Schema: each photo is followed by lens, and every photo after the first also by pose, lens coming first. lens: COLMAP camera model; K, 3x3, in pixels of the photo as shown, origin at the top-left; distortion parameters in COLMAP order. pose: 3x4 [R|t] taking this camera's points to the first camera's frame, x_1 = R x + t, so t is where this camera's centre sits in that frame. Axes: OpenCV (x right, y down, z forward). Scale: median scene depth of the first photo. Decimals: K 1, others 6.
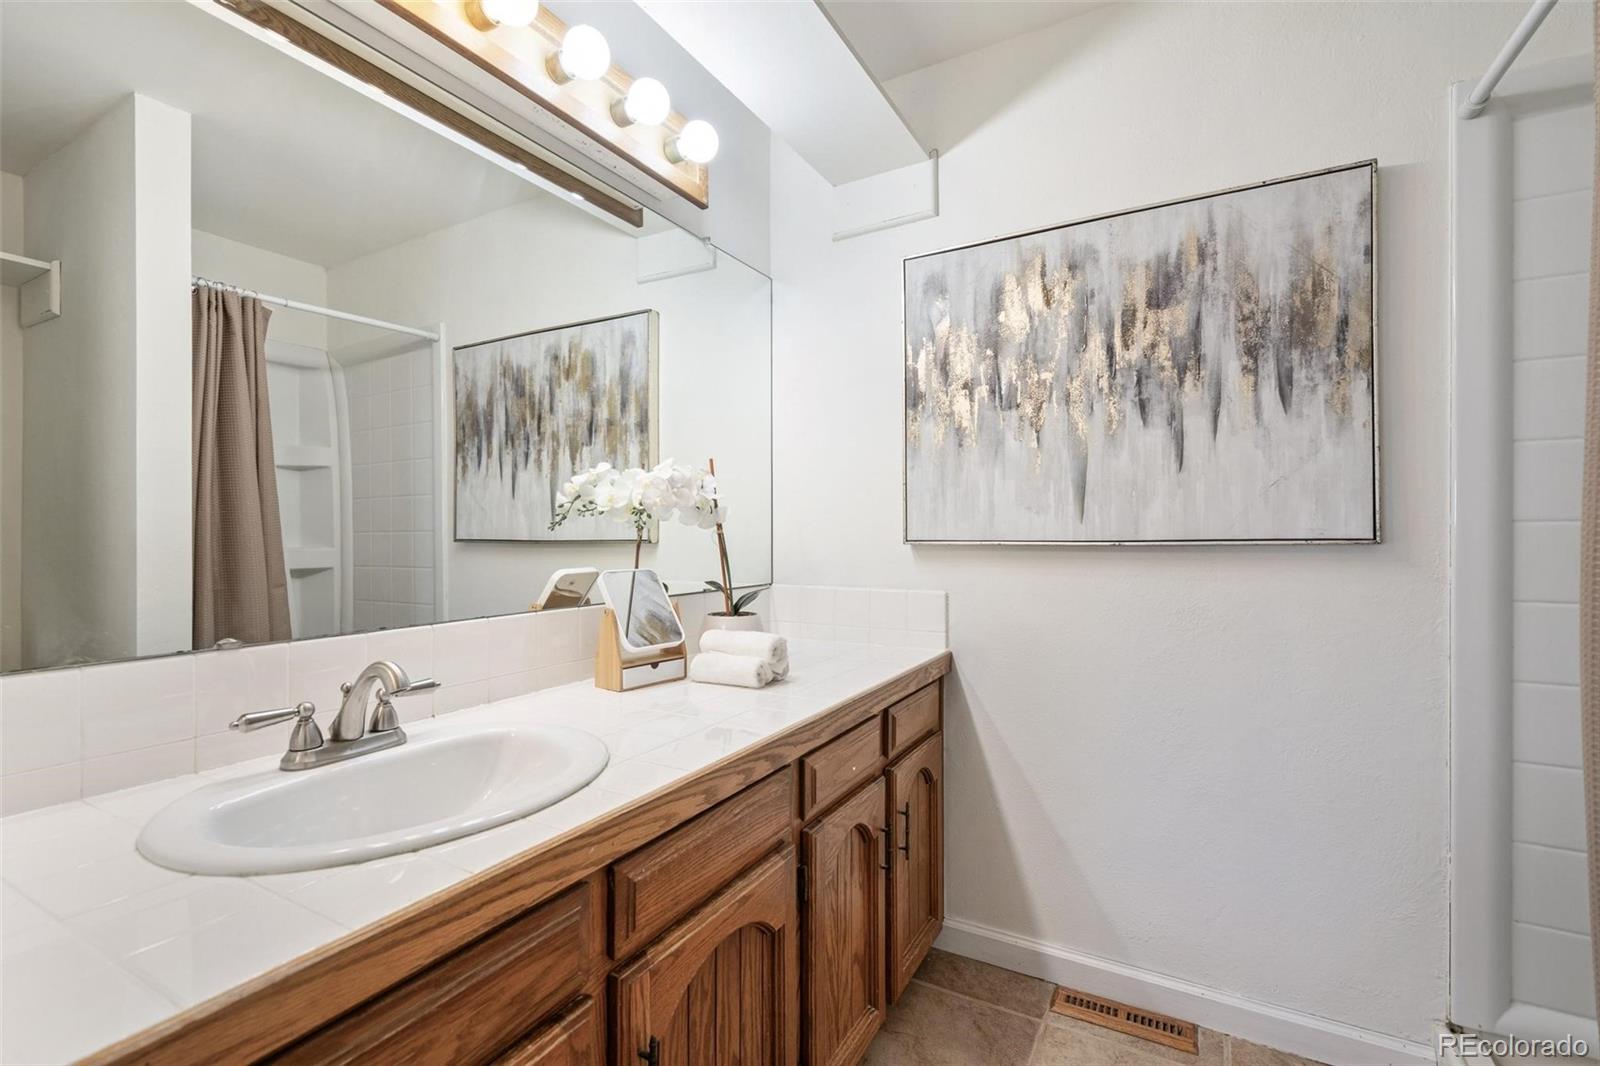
lens RADIAL K [[728.5, 0, 795.8], [0, 728.5, 534.9], [0, 0, 1]] dist [-0.003791, 0.001394]
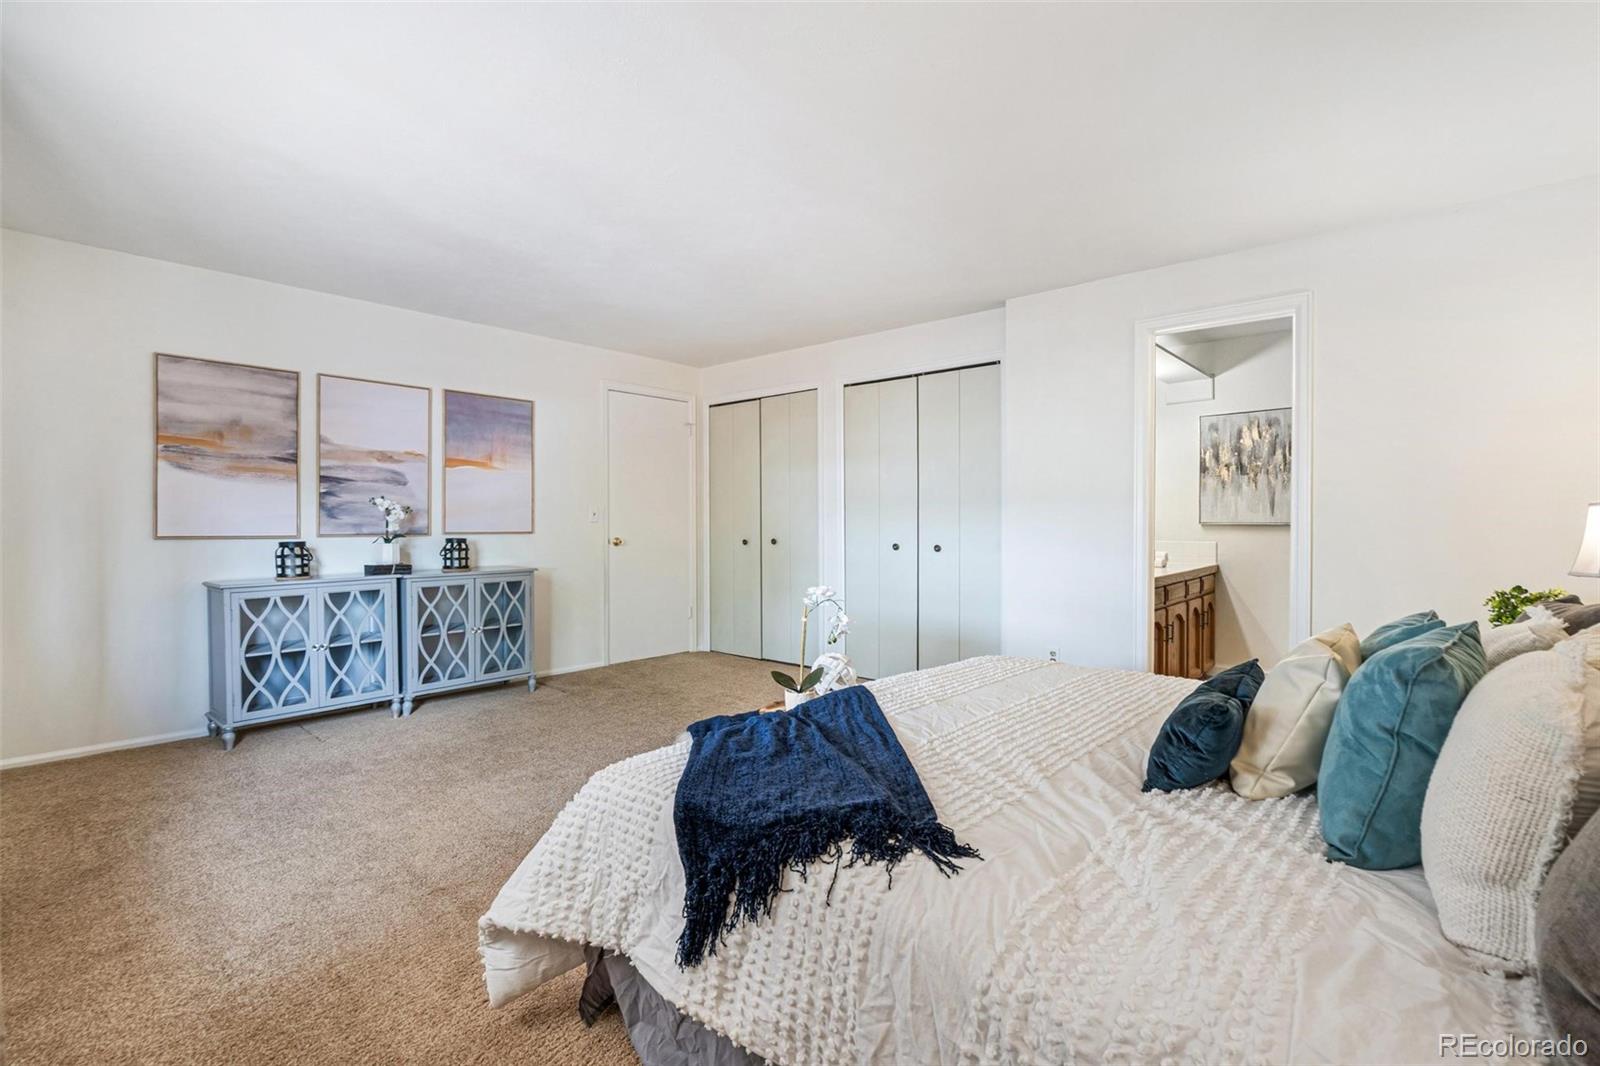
lens RADIAL K [[728.5, 0, 804.3], [0, 728.5, 529.8], [0, 0, 1]] dist [-0.003791, 0.001394]
pose [[0.968545, 0.003326, -0.248818, -0.612515], [-0.001237, 0.999963, 0.008552, 0.012911], [0.248837, -0.007976, 0.968513, -2.012886]]
